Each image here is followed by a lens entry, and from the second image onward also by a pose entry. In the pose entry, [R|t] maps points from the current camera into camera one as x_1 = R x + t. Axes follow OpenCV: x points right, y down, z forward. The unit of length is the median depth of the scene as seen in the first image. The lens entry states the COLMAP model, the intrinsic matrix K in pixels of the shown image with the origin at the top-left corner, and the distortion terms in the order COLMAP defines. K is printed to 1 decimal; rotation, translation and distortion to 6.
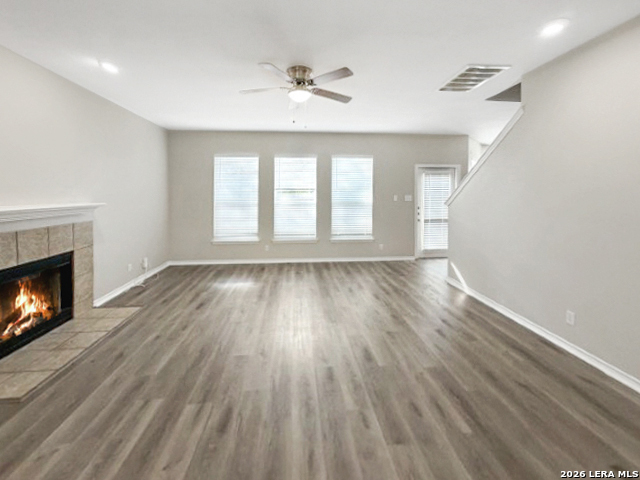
lens RADIAL K [[255.6, 0, 320.0], [0, 255.6, 240.0], [0, 0, 1]] dist [-0.000504, -0.000053]
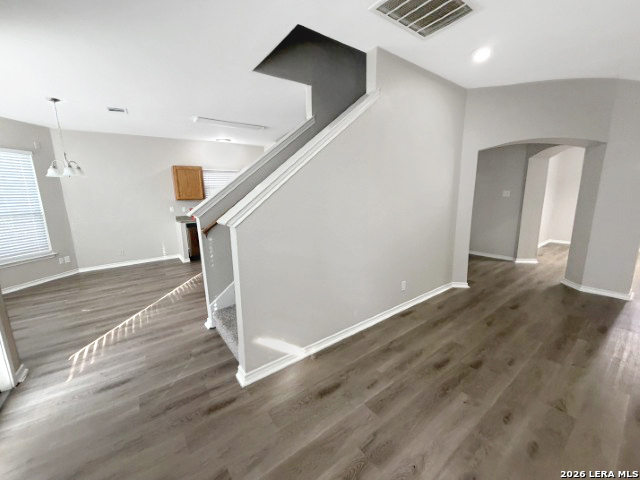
lens RADIAL K [[255.6, 0, 320.0], [0, 255.6, 240.0], [0, 0, 1]] dist [-0.000504, -0.000053]
pose [[-0.528651, -0.136507, 0.837791, 0.129871], [0.172981, 0.948948, 0.263771, -0.353906], [-0.831027, 0.284365, -0.478050, 1.948826]]
